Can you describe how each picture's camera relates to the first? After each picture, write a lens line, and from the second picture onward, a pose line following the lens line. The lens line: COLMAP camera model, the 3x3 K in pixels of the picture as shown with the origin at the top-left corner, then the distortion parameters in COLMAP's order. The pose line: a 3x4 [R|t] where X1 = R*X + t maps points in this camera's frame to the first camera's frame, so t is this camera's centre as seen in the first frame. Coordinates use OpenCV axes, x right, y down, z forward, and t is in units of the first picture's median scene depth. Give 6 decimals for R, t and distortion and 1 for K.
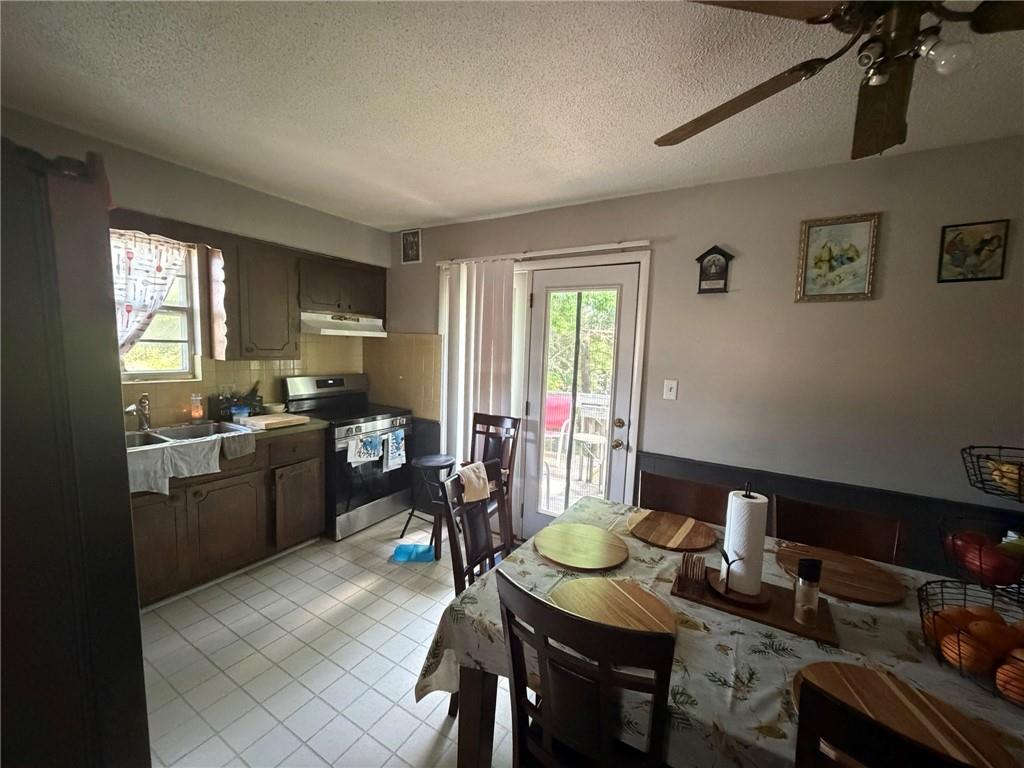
lens RADIAL K [[407.1, 0, 515.5], [0, 407.1, 386.6], [0, 0, 1]] dist [0.001569, 0.000110]
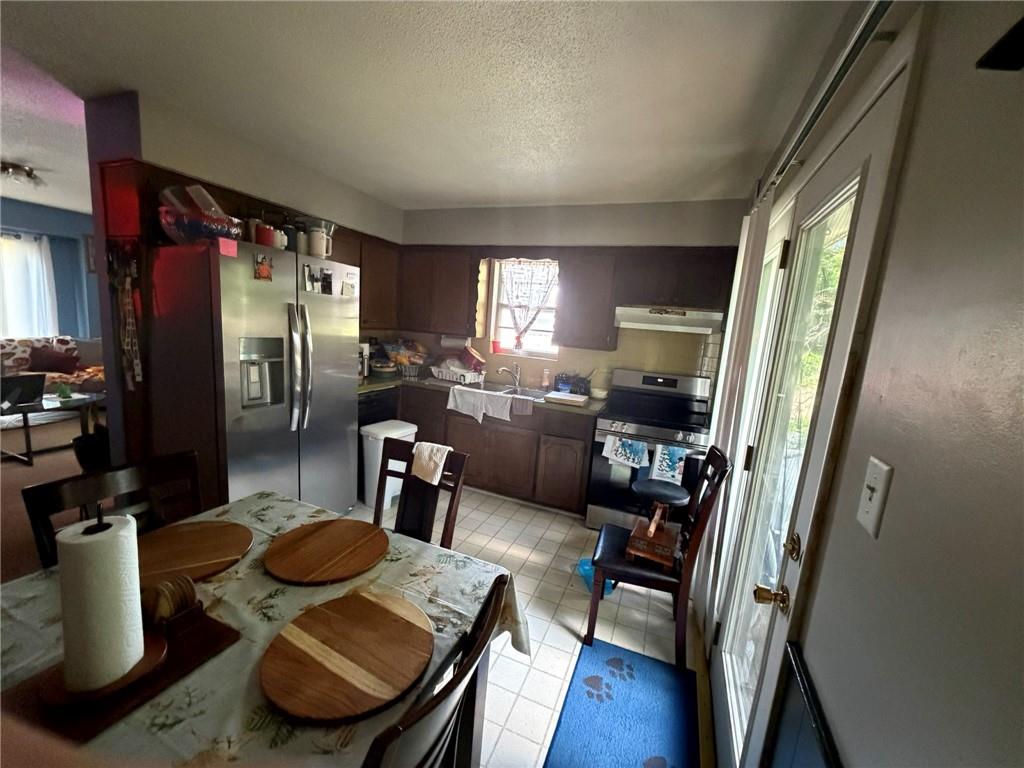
lens RADIAL K [[407.1, 0, 515.5], [0, 407.1, 386.6], [0, 0, 1]] dist [0.001569, 0.000110]
pose [[0.154712, 0.127943, -0.979640, 0.561985], [-0.175212, 0.979414, 0.100243, -0.044408], [0.972299, 0.156136, 0.173945, 0.671390]]
